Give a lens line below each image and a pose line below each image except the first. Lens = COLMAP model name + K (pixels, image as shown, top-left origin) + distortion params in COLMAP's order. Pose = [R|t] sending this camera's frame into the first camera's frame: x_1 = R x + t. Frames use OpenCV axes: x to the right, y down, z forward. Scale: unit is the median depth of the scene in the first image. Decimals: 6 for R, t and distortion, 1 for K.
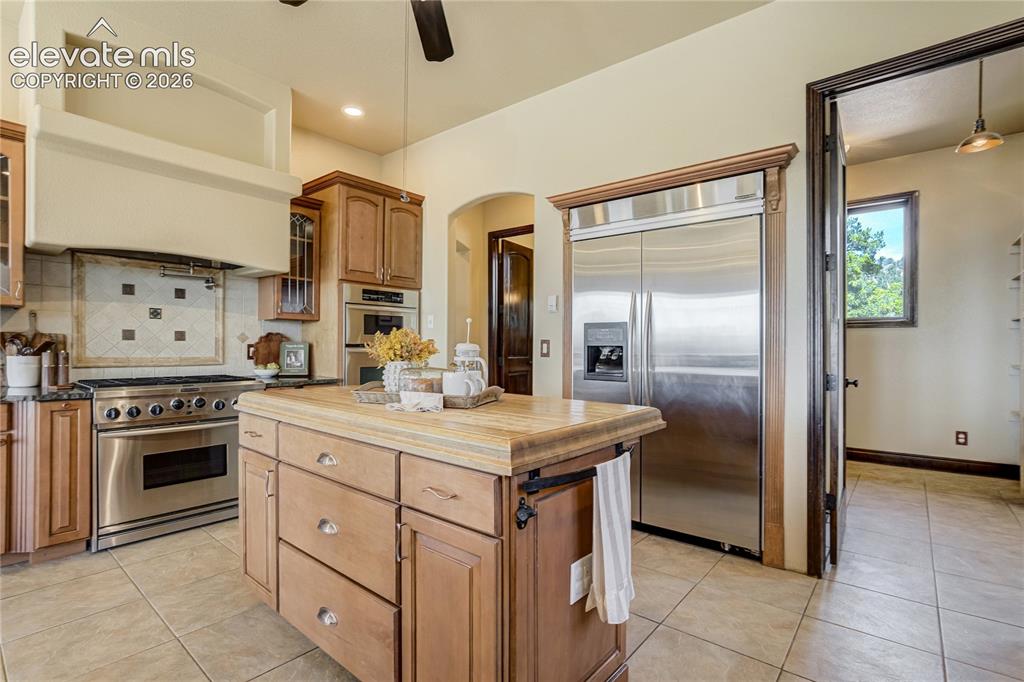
lens RADIAL K [[501.8, 0, 508.1], [0, 501.8, 344.3], [0, 0, 1]] dist [0.018212, 0.000210]
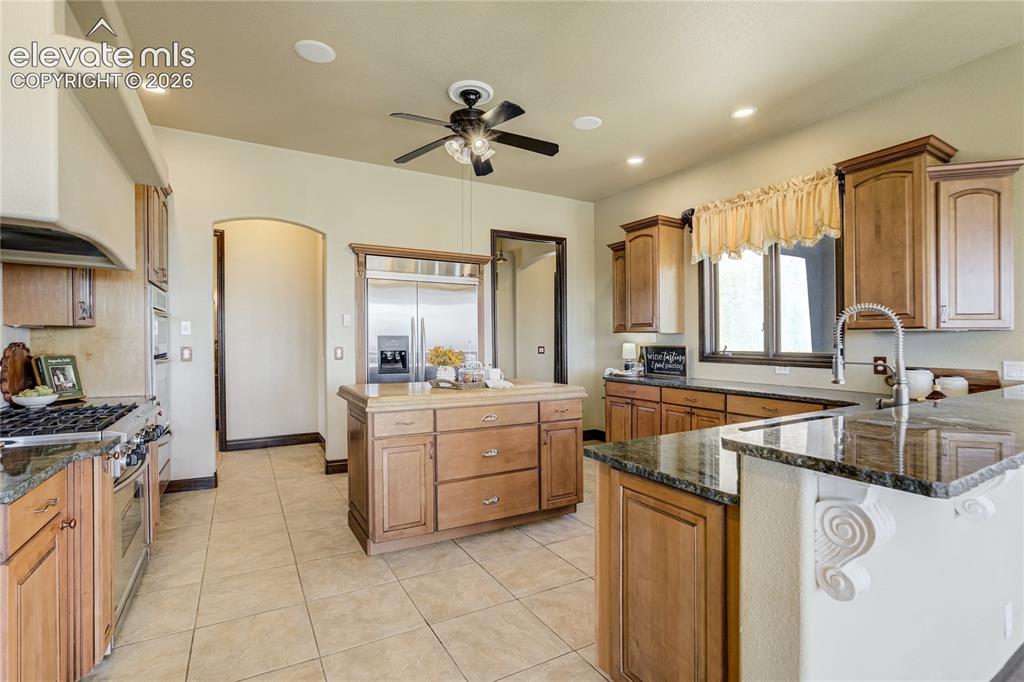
lens RADIAL K [[477.3, 0, 507.7], [0, 477.3, 337.7], [0, 0, 1]] dist [-0.001149, 0.000029]
pose [[0.322528, 0.000613, 0.946560, -1.032229], [0.007406, 0.999968, -0.003171, -0.027155], [-0.946531, 0.008033, 0.322513, 0.195408]]
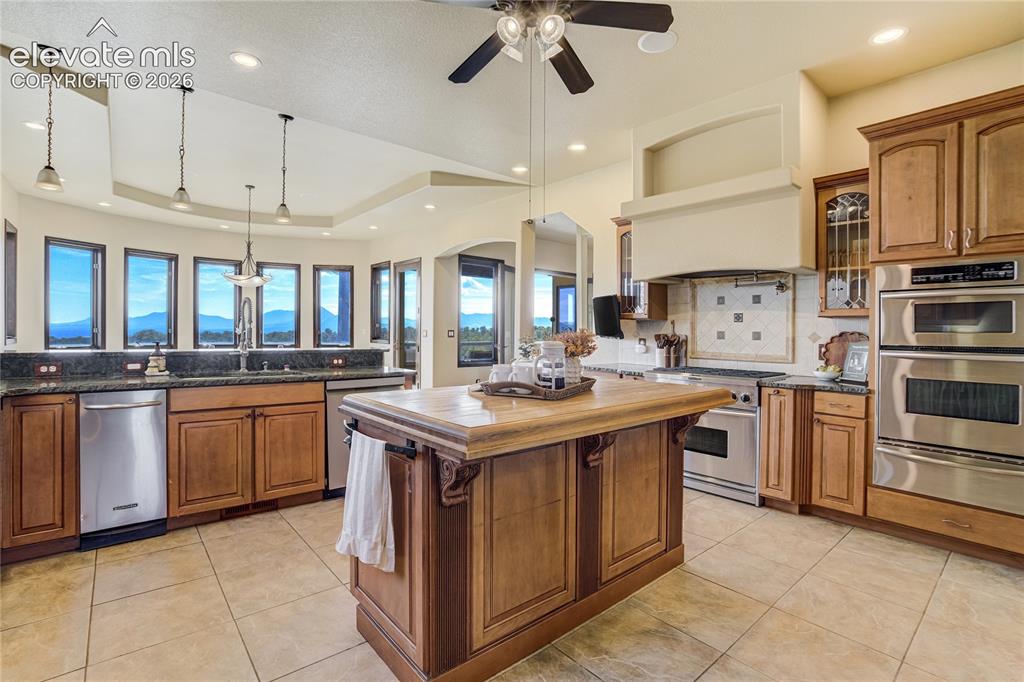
lens RADIAL K [[481.6, 0, 513.1], [0, 481.6, 336.7], [0, 0, 1]] dist [-0.025088, 0.000463]
pose [[-0.155902, -0.003389, -0.987767, 0.545554], [-0.015150, 0.999885, -0.001040, -0.005516], [0.987656, 0.014802, -0.155936, 0.651645]]
